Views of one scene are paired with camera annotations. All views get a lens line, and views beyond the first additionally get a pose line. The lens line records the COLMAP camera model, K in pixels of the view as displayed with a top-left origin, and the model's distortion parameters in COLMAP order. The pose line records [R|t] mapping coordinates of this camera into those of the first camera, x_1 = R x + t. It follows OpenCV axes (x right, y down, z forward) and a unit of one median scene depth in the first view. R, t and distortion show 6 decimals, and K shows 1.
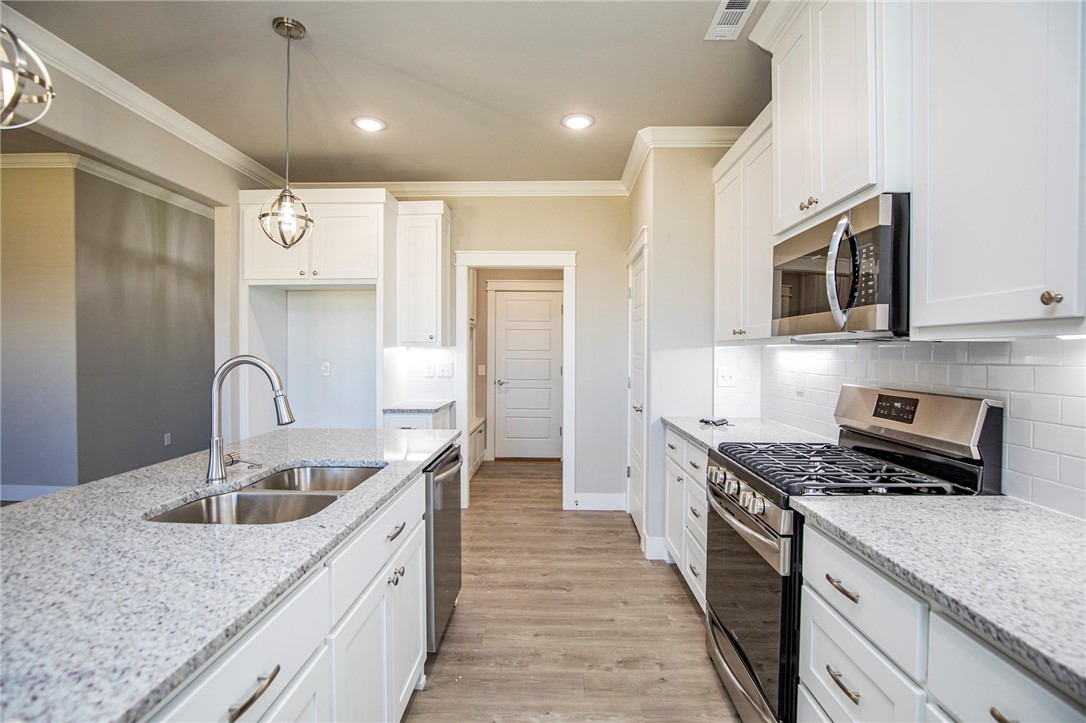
lens RADIAL K [[504.8, 0, 542.6], [0, 504.8, 362.1], [0, 0, 1]] dist [-0.033407, 0.007155]
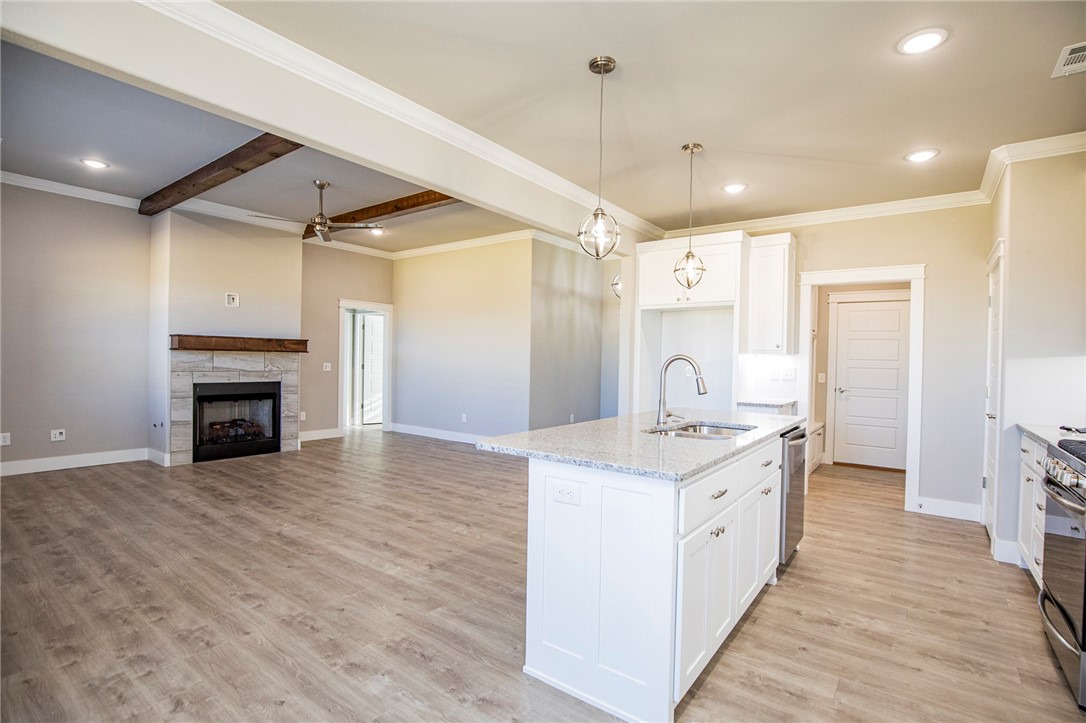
lens RADIAL K [[504.8, 0, 556.0], [0, 504.8, 362.6], [0, 0, 1]] dist [-0.033407, 0.007155]
pose [[0.823447, 0.017098, -0.567135, 0.028287], [-0.028570, 0.999527, -0.011348, 0.021408], [0.566673, 0.025547, 0.823547, -0.334974]]
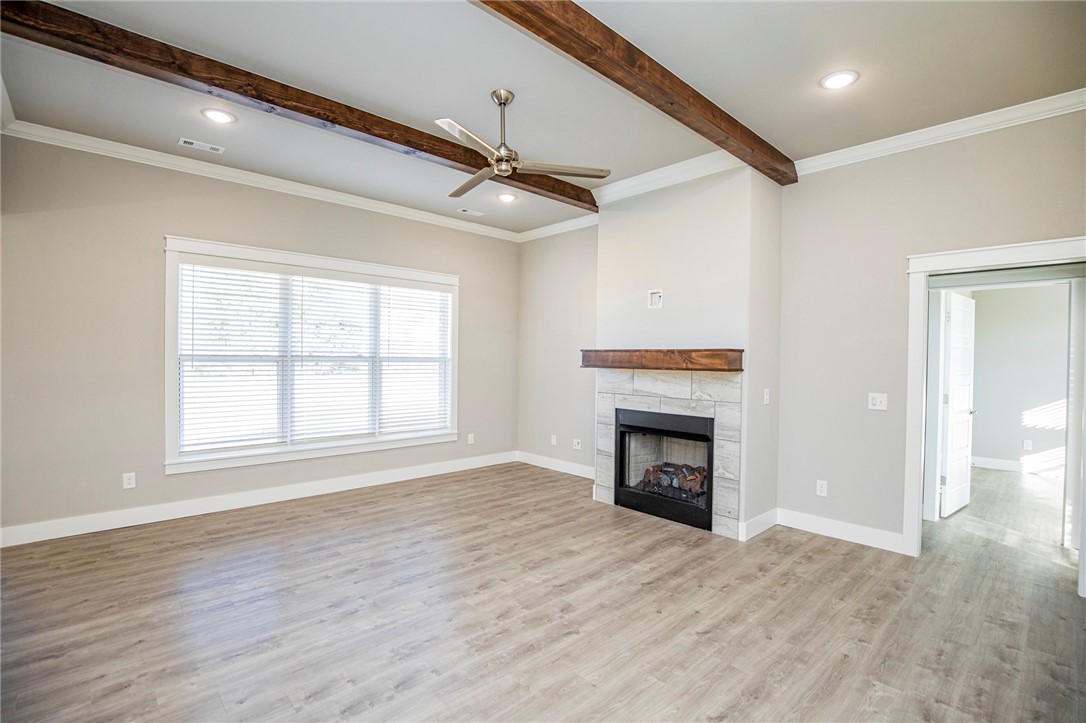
lens RADIAL K [[504.8, 0, 545.1], [0, 504.8, 367.5], [0, 0, 1]] dist [-0.033407, 0.007155]
pose [[-0.712990, 0.002392, -0.701170, -0.817211], [-0.028494, 0.999069, 0.032382, -0.044311], [0.700595, 0.043067, -0.712259, 1.203998]]
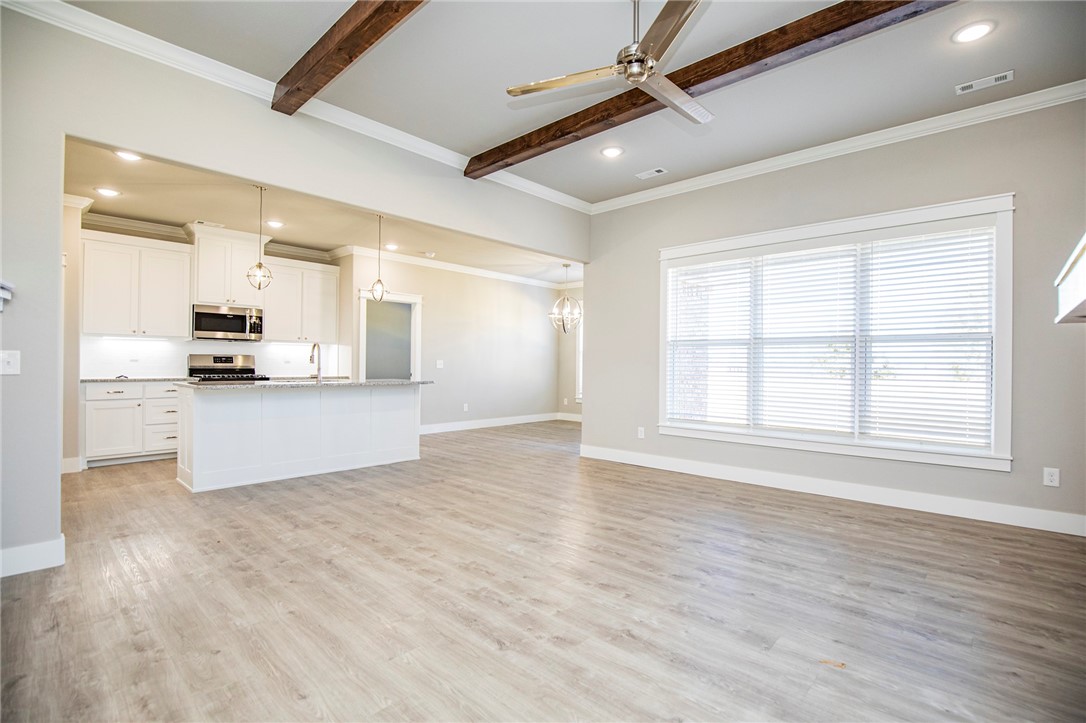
lens RADIAL K [[504.8, 0, 564.2], [0, 504.8, 365.4], [0, 0, 1]] dist [-0.033407, 0.007155]
pose [[-0.762203, -0.011894, 0.647229, -1.795399], [0.001924, 0.999785, 0.020638, 0.033437], [-0.647335, 0.016975, -0.762016, 1.111233]]
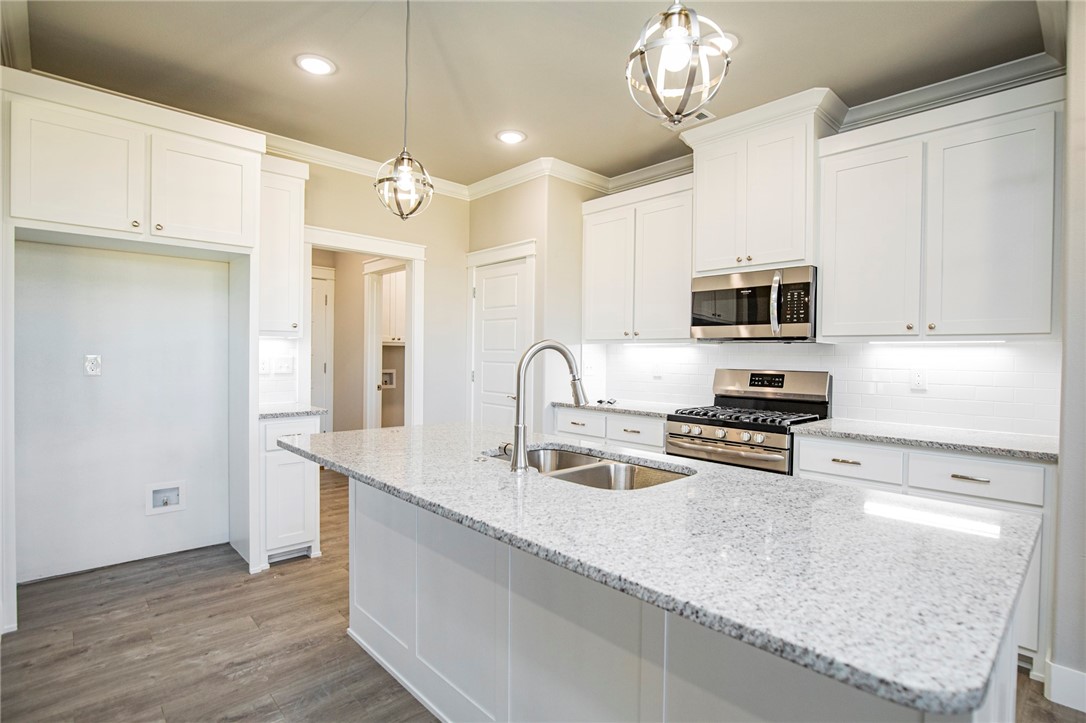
lens RADIAL K [[535.6, 0, 541.0], [0, 535.6, 358.0], [0, 0, 1]] dist [-0.014632, -0.001149]
pose [[0.715738, 0.003299, 0.698361, -0.621137], [0.002375, 0.999972, -0.007158, 0.012804], [-0.698365, 0.006782, 0.715710, 0.102280]]
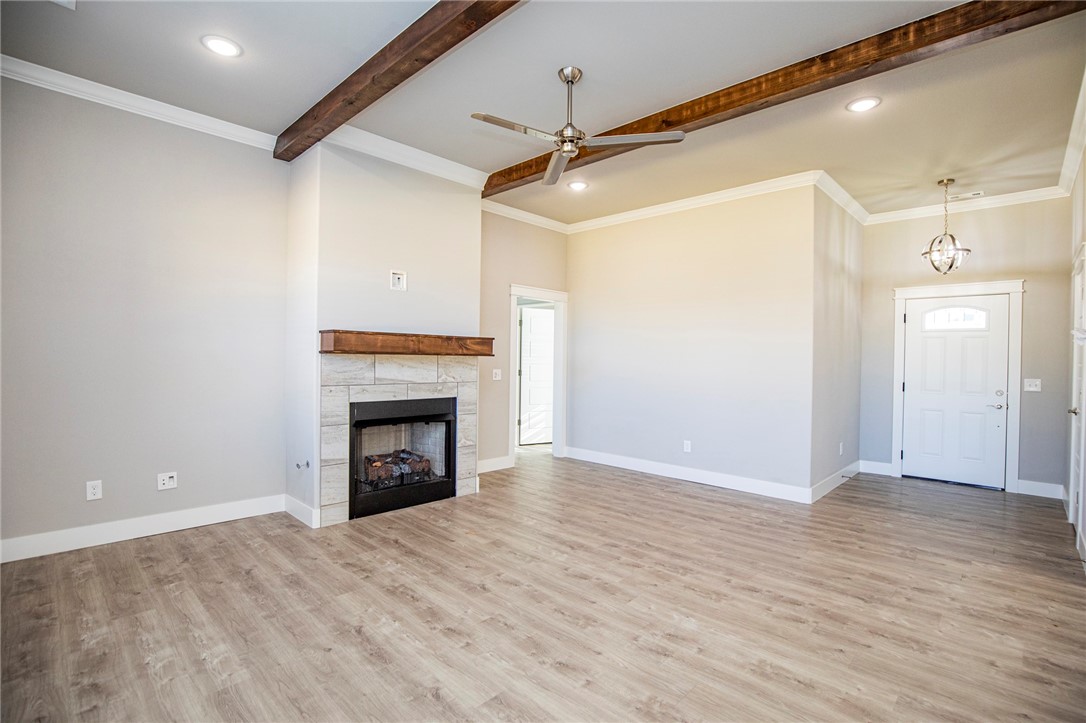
lens RADIAL K [[504.8, 0, 564.0], [0, 504.8, 359.5], [0, 0, 1]] dist [-0.033407, 0.007155]
pose [[0.748181, 0.011379, -0.663397, -0.811892], [-0.027304, 0.999534, -0.013649, 0.011029], [0.662932, 0.028326, 0.748143, -0.178467]]
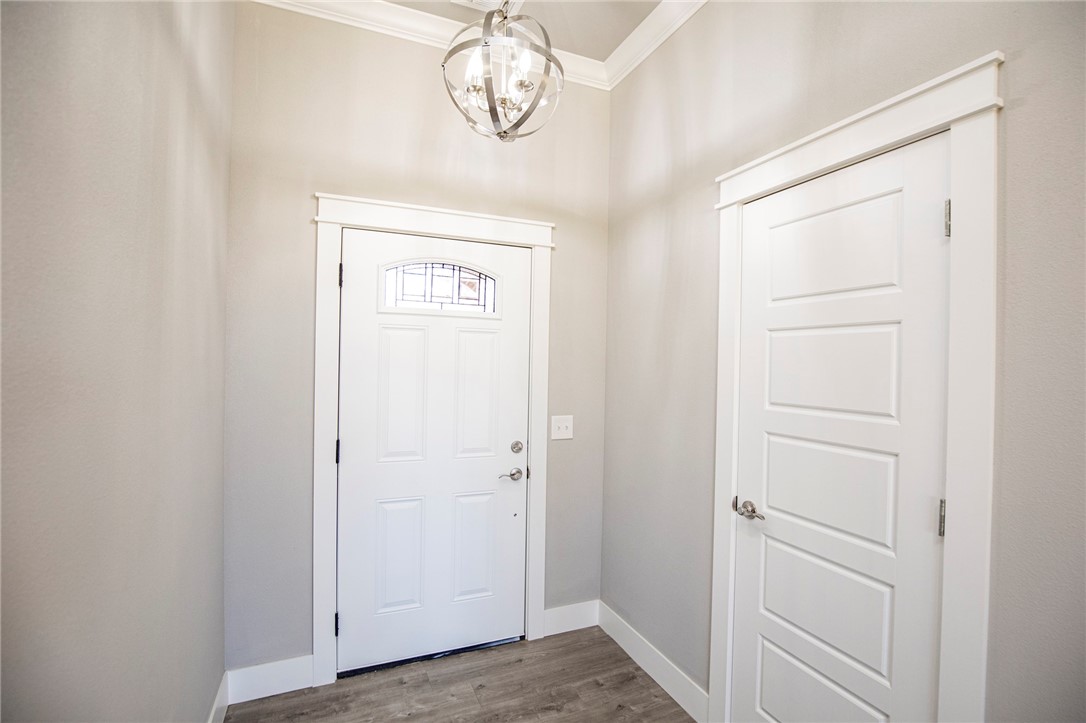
lens RADIAL K [[504.8, 0, 539.0], [0, 504.8, 369.1], [0, 0, 1]] dist [-0.033407, 0.007155]
pose [[0.914466, 0.011198, 0.404509, -1.090594], [-0.010840, 0.999936, -0.003175, -0.058707], [-0.404519, -0.001481, 0.914529, 1.109521]]
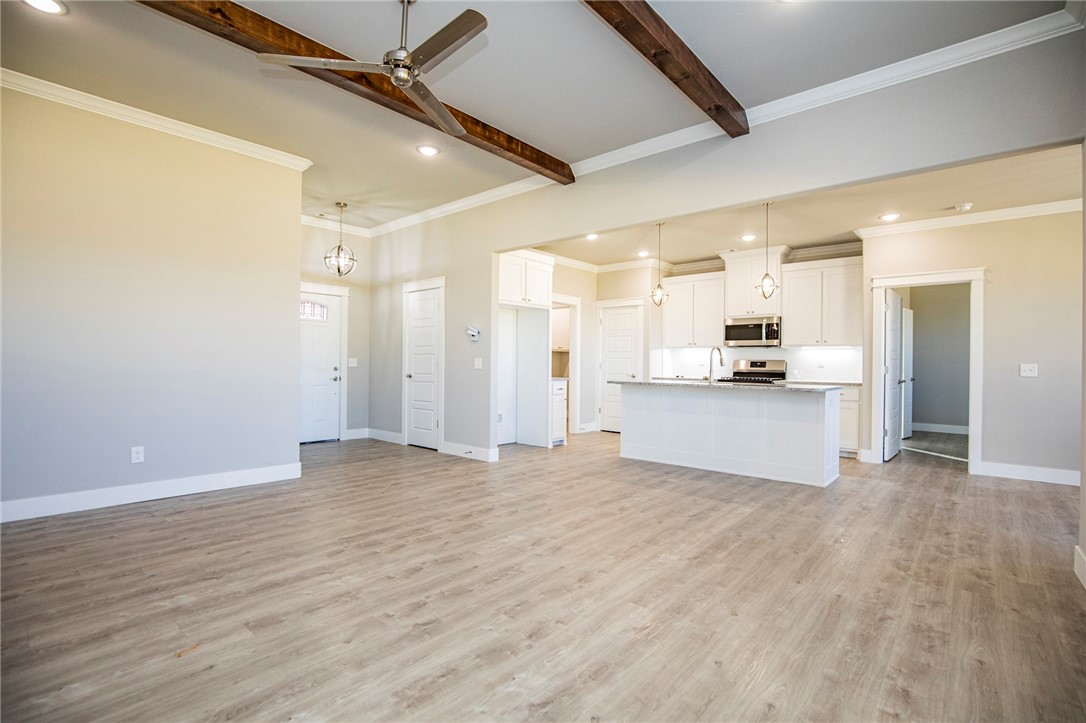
lens RADIAL K [[504.8, 0, 536.4], [0, 504.8, 361.1], [0, 0, 1]] dist [-0.033407, 0.007155]
pose [[0.652303, 0.009784, 0.757895, -1.836469], [0.006605, 0.999805, -0.018592, 0.066888], [-0.757929, 0.017134, 0.652112, -0.149813]]
